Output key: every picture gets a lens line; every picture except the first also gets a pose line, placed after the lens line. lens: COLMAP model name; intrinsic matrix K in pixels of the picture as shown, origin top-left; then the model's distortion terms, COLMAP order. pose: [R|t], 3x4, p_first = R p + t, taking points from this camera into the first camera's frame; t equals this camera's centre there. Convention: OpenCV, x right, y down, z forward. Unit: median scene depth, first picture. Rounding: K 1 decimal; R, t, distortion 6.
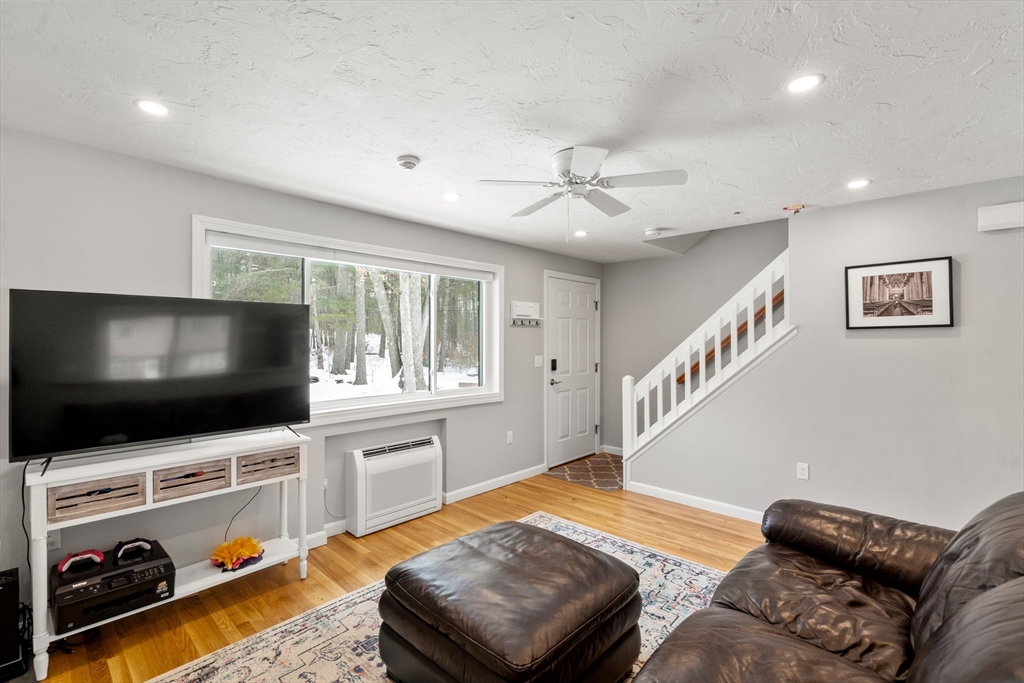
lens RADIAL K [[464.0, 0, 495.3], [0, 464.0, 336.9], [0, 0, 1]] dist [0.004526, 0.001874]
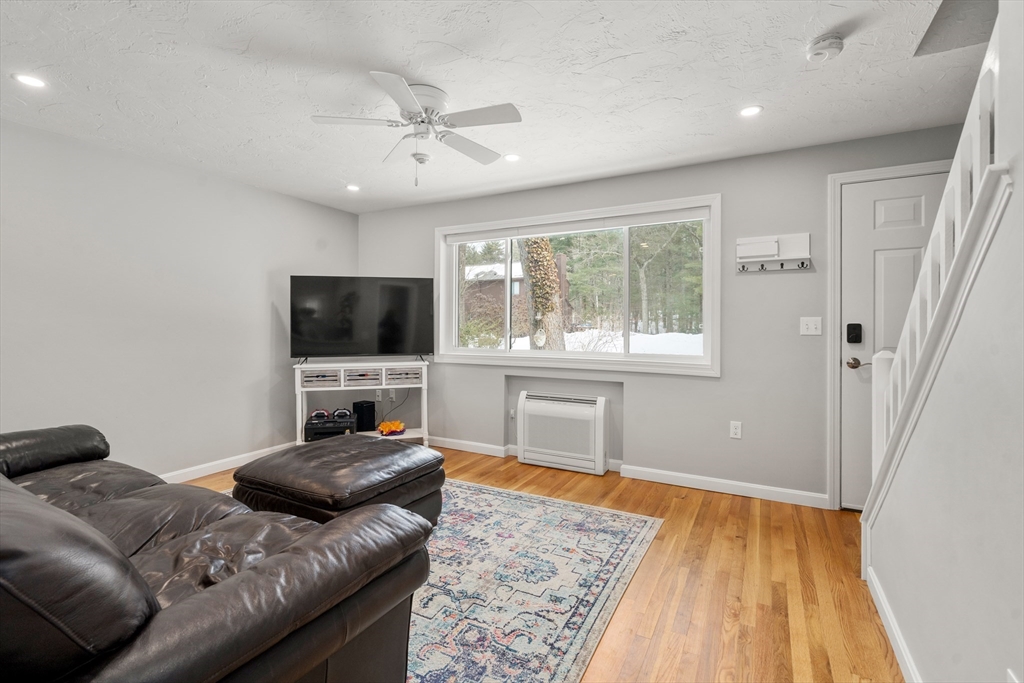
lens RADIAL K [[464.0, 0, 528.0], [0, 464.0, 329.6], [0, 0, 1]] dist [0.004526, 0.001874]
pose [[0.279759, 0.008390, -0.960034, 0.717232], [0.005620, 0.999930, 0.010376, 0.059784], [0.960054, -0.008298, 0.279693, 0.565102]]
